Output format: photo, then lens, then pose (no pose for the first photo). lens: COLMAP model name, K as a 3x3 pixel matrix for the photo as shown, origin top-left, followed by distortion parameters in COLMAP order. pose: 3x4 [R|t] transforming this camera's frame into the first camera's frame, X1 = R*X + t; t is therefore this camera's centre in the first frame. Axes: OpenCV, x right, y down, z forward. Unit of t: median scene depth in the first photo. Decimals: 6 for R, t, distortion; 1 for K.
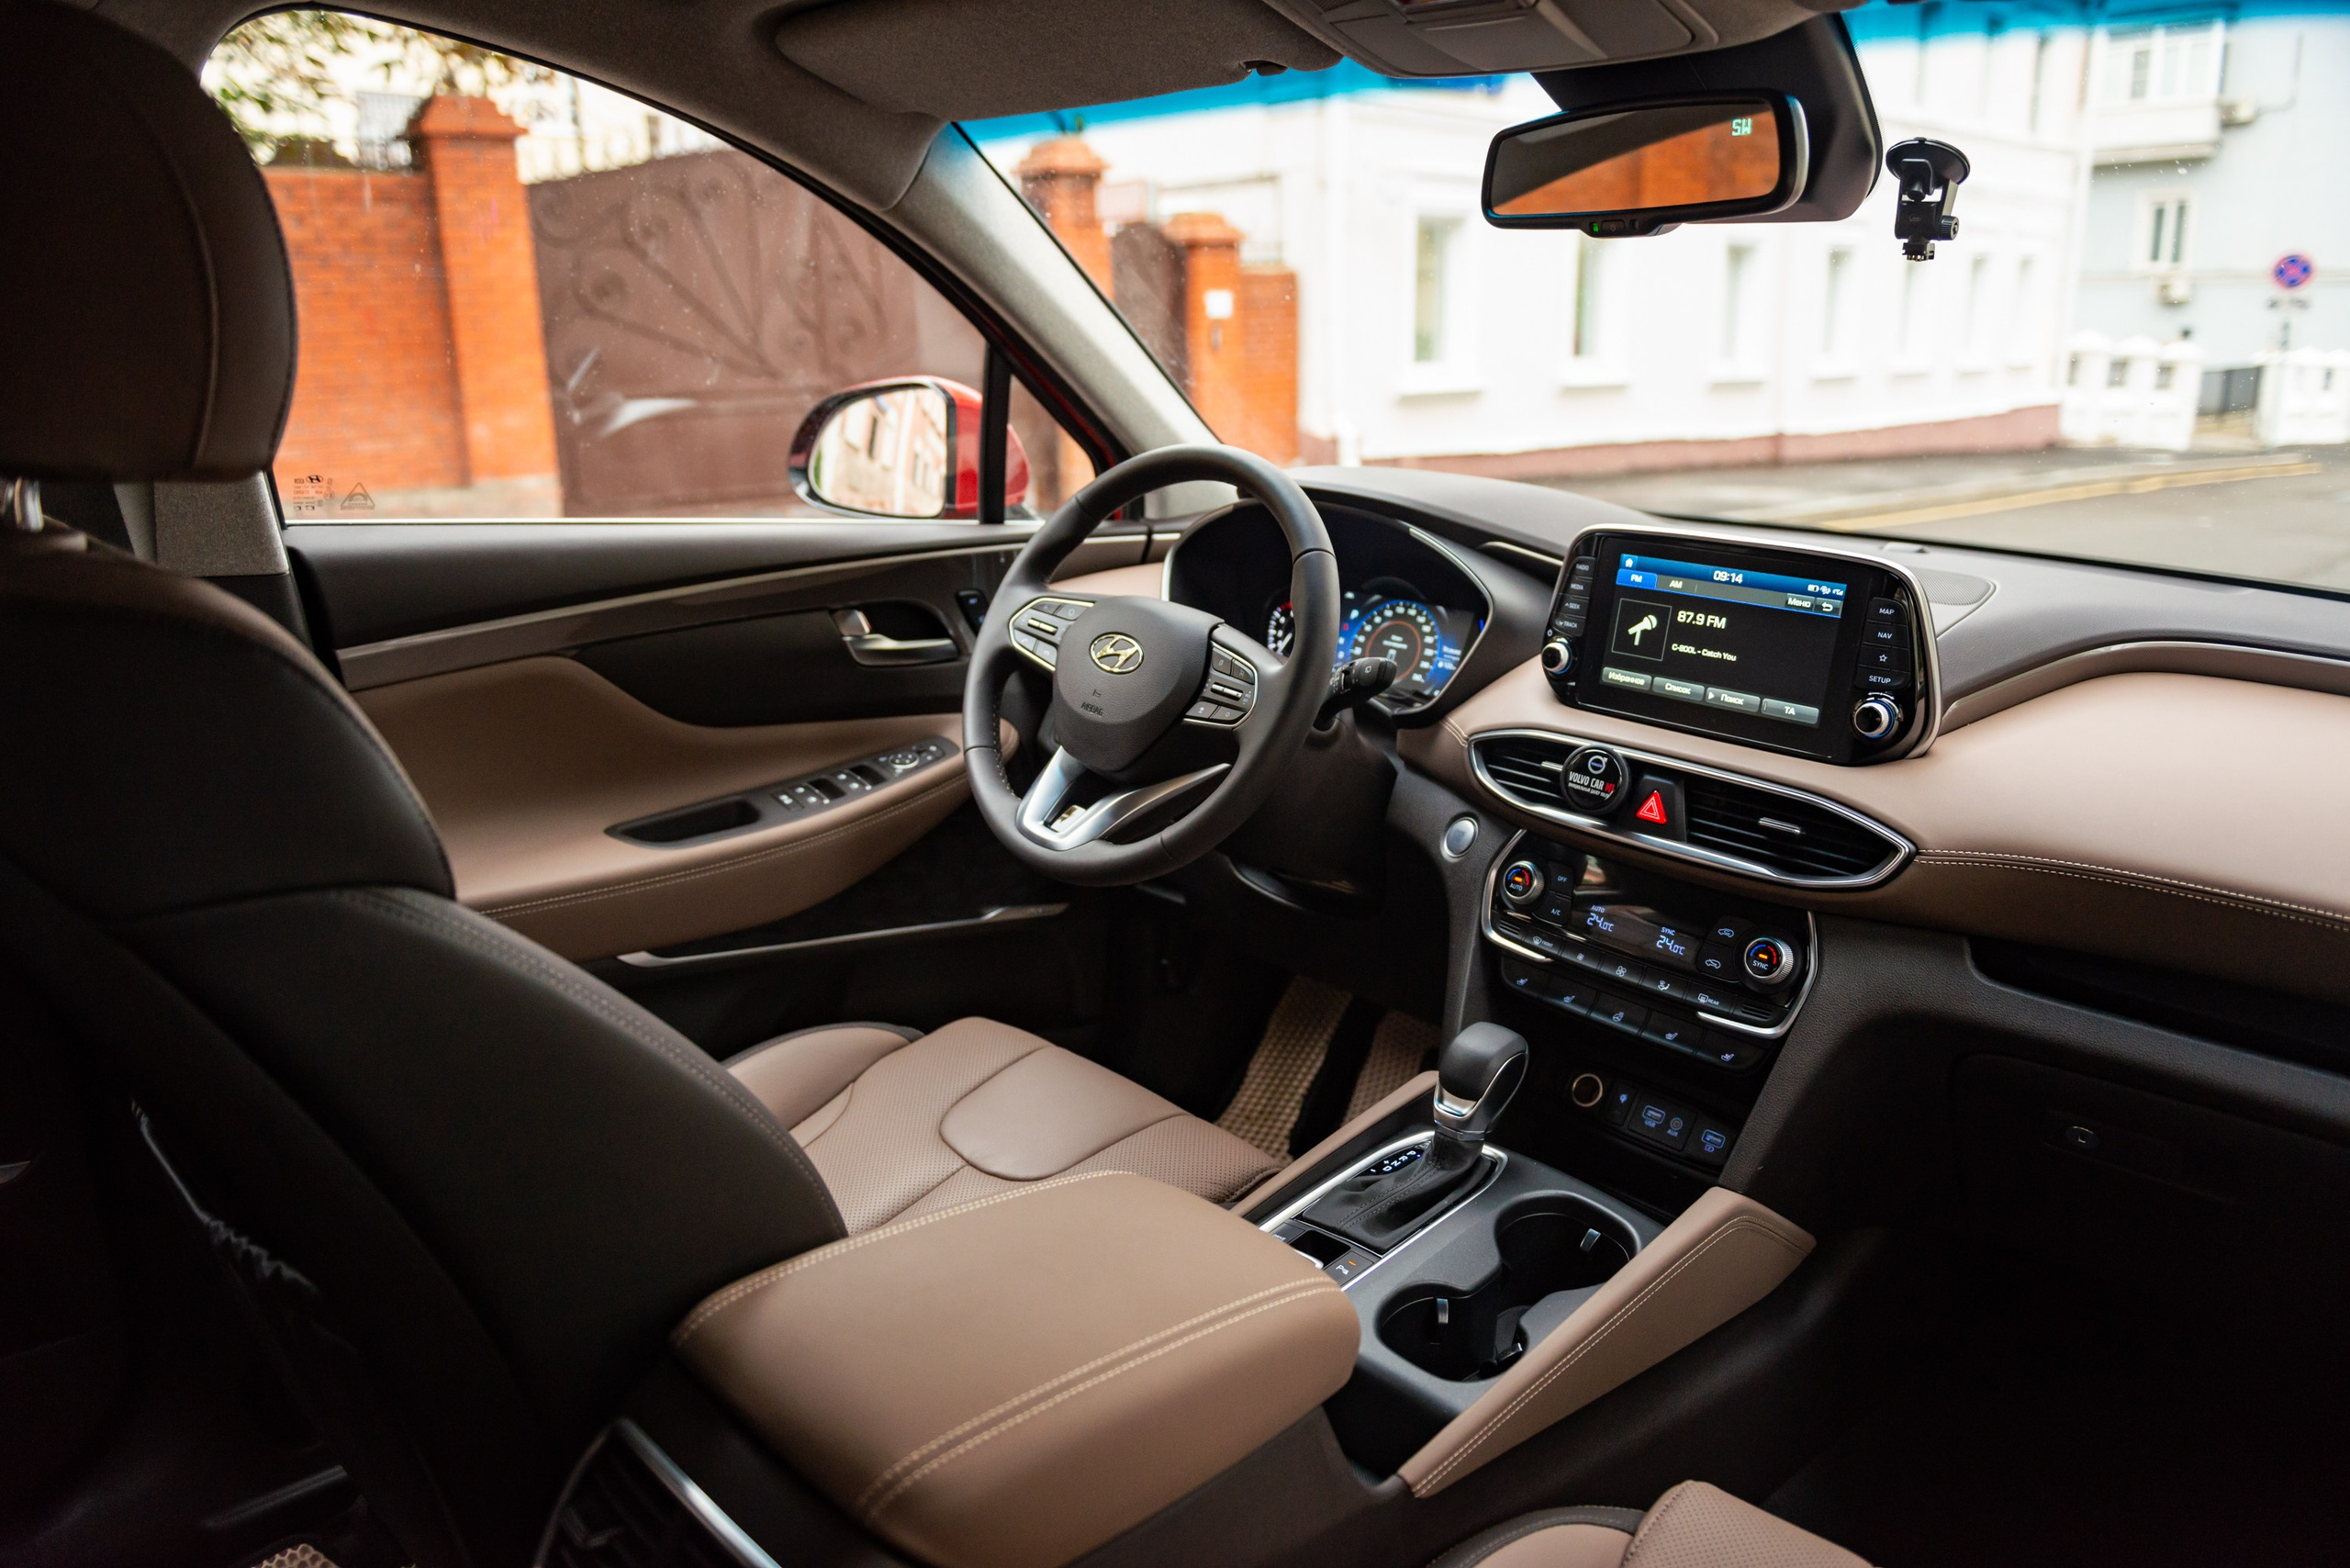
lens RADIAL K [[1578.8, 0, 1168.3], [0, 1578.8, 772.0], [0, 0, 1]] dist [-0.041501, 0.000925]
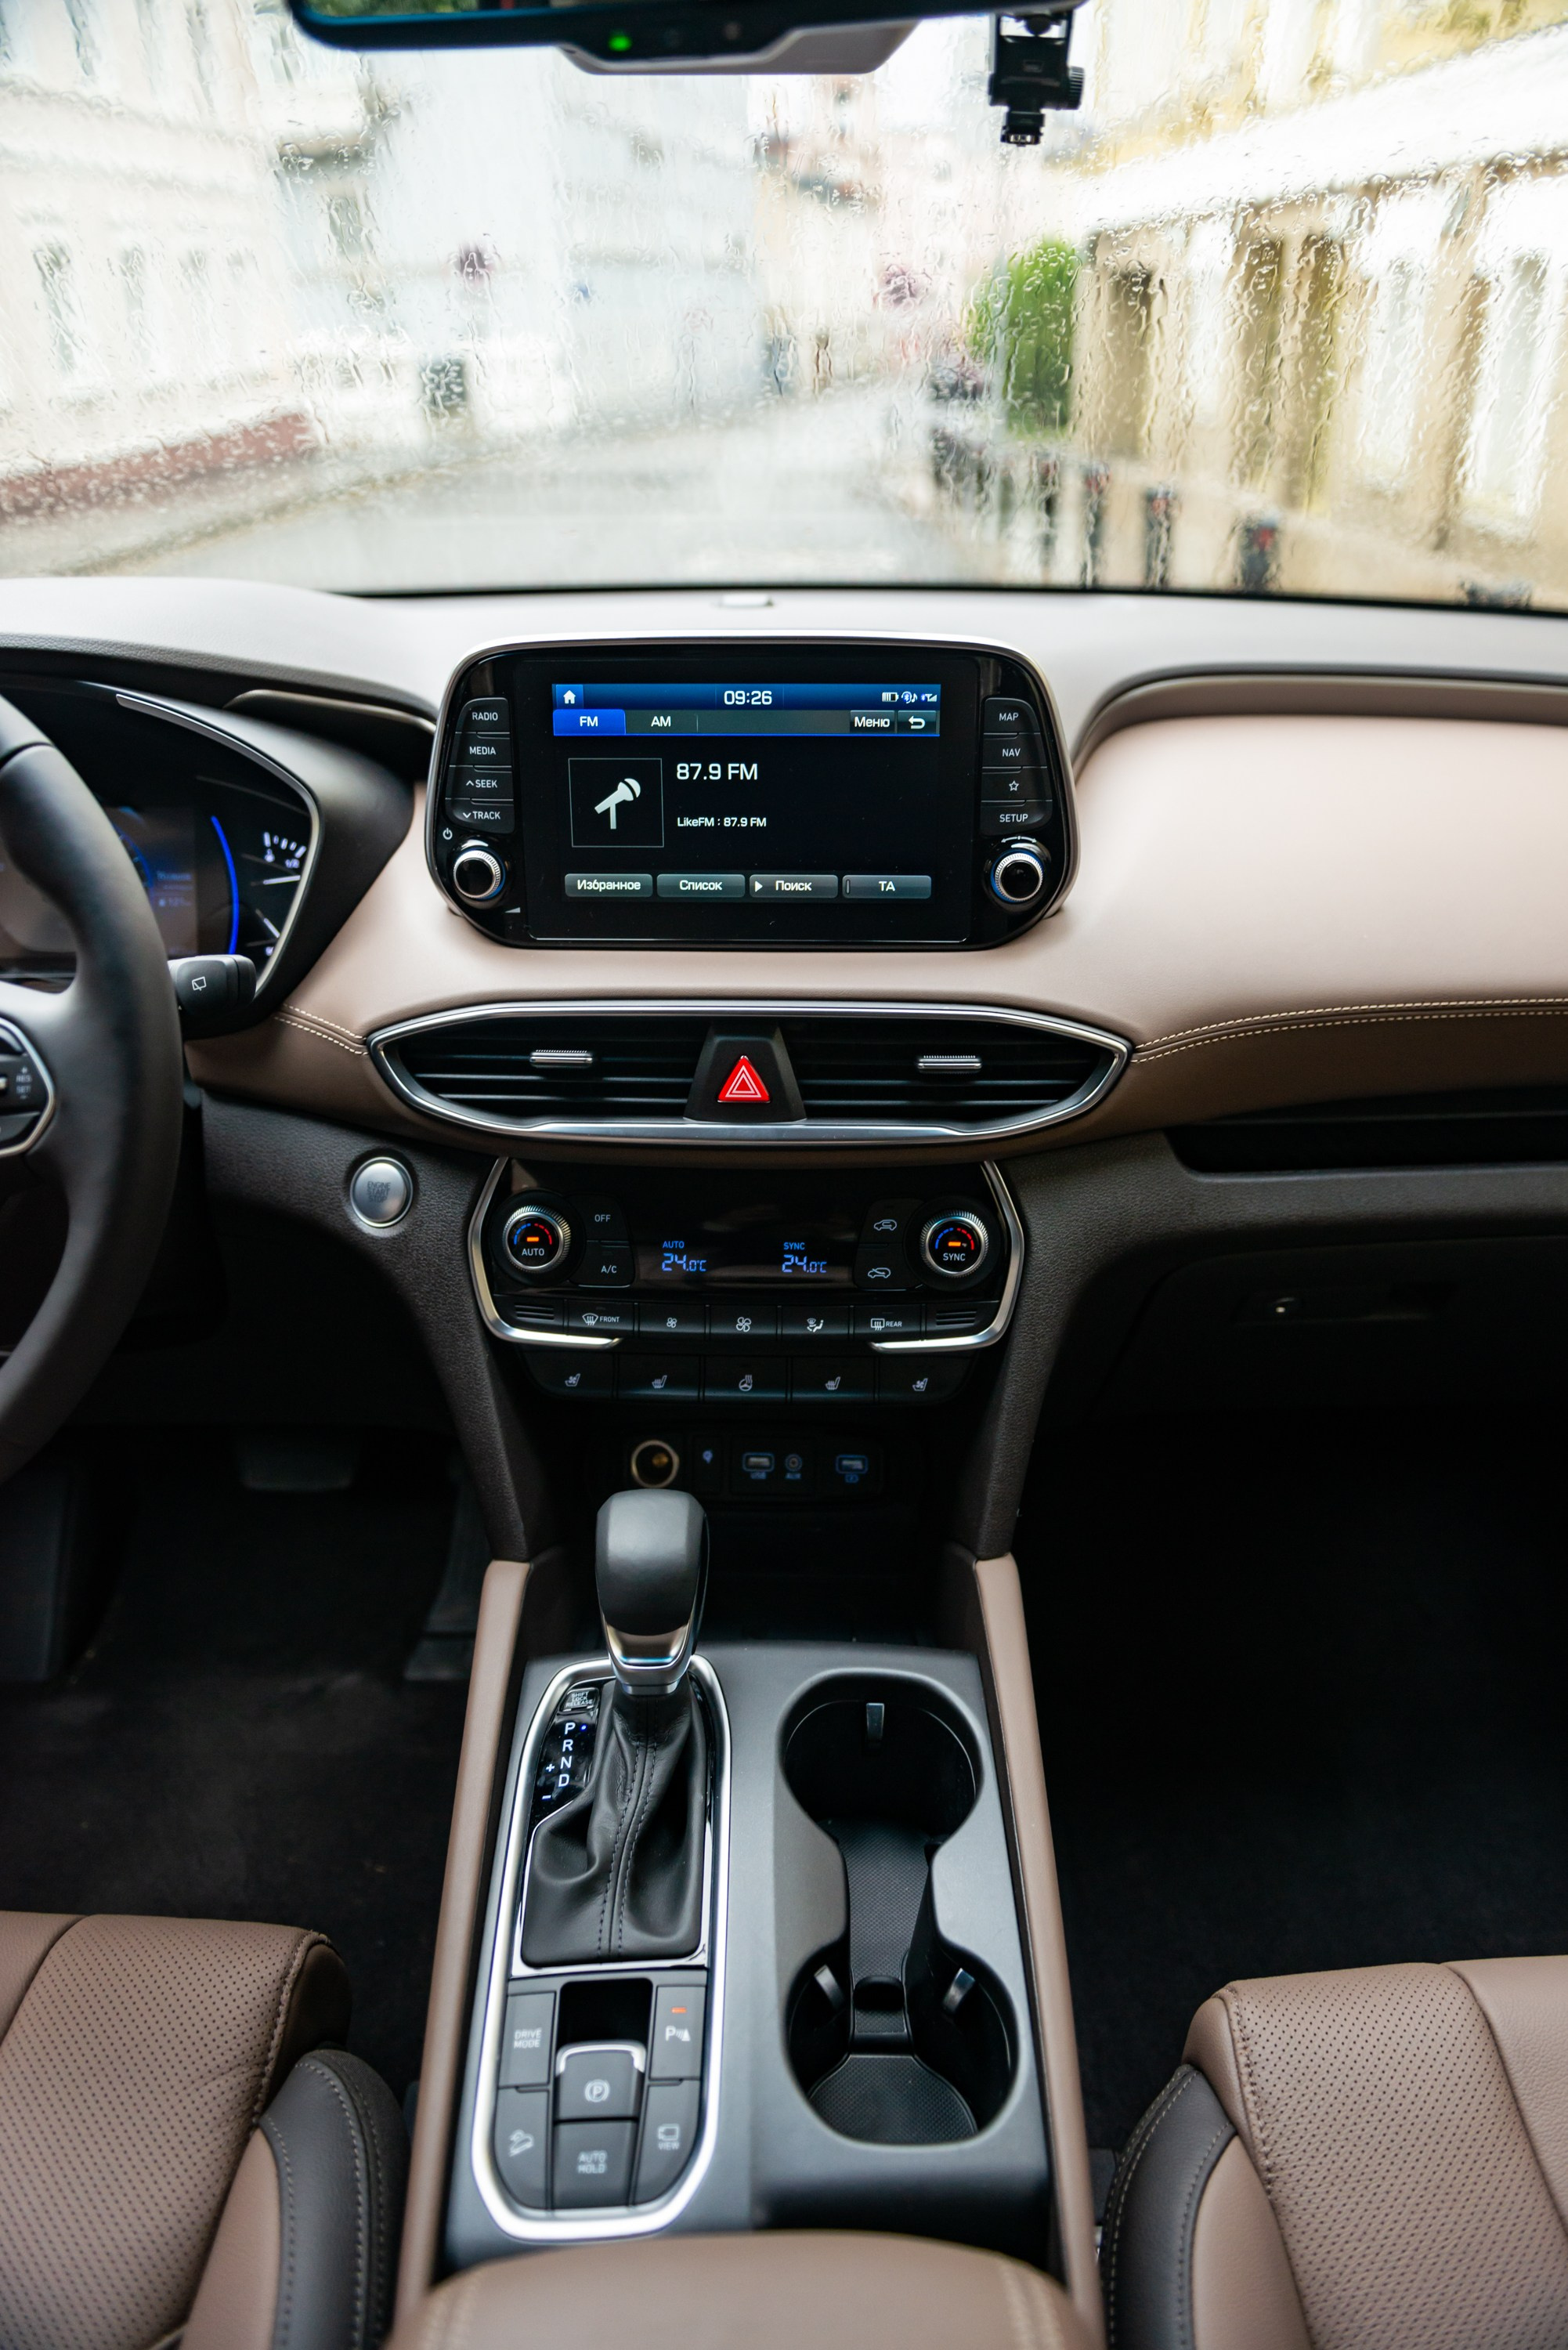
lens RADIAL K [[1576.7, 0, 795.6], [0, 1576.7, 1168.1], [0, 0, 1]] dist [-0.054675, -0.001687]
pose [[0.694470, -0.354959, 0.625872, -0.088855], [0.212072, 0.932182, 0.293364, -0.122581], [-0.687558, -0.071003, 0.722649, 0.490320]]
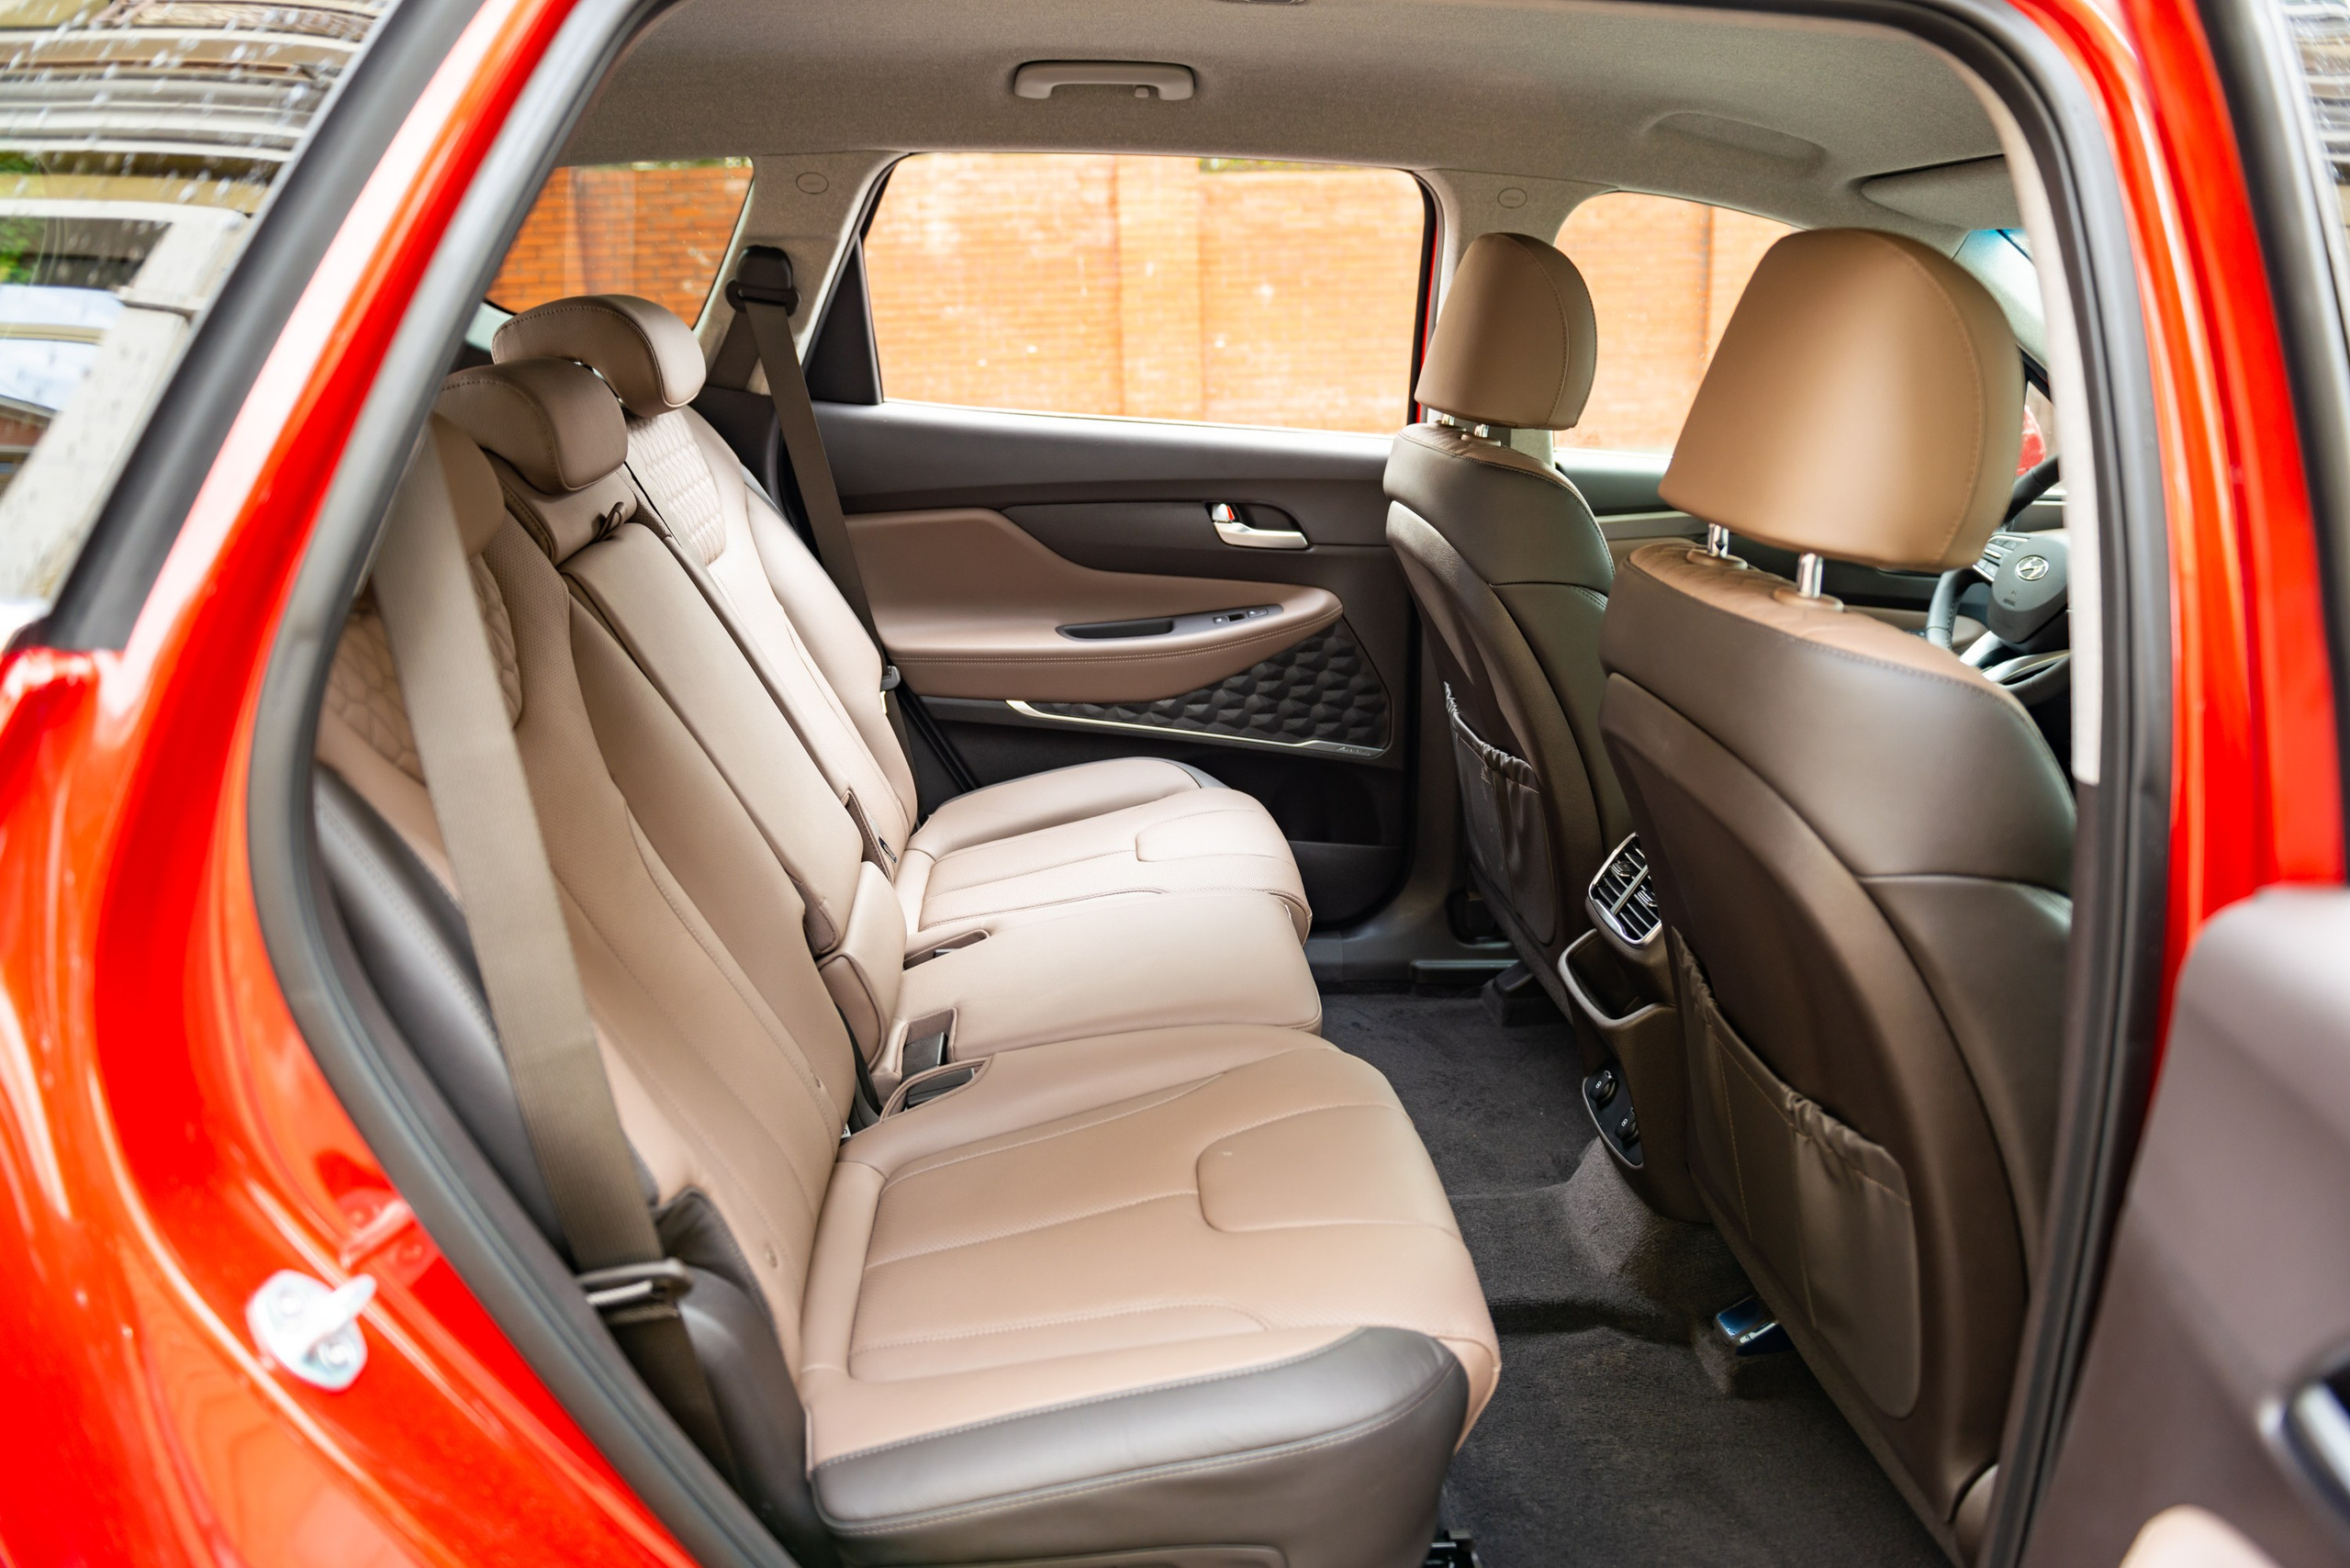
lens RADIAL K [[1605.1, 0, 1173.5], [0, 1605.1, 773.7], [0, 0, 1]] dist [-0.046992, -0.003435]
pose [[0.742001, 0.181396, -0.645392, 0.396793], [-0.170151, 0.982131, 0.080420, 0.141966], [0.648447, 0.050143, 0.759607, -0.729172]]
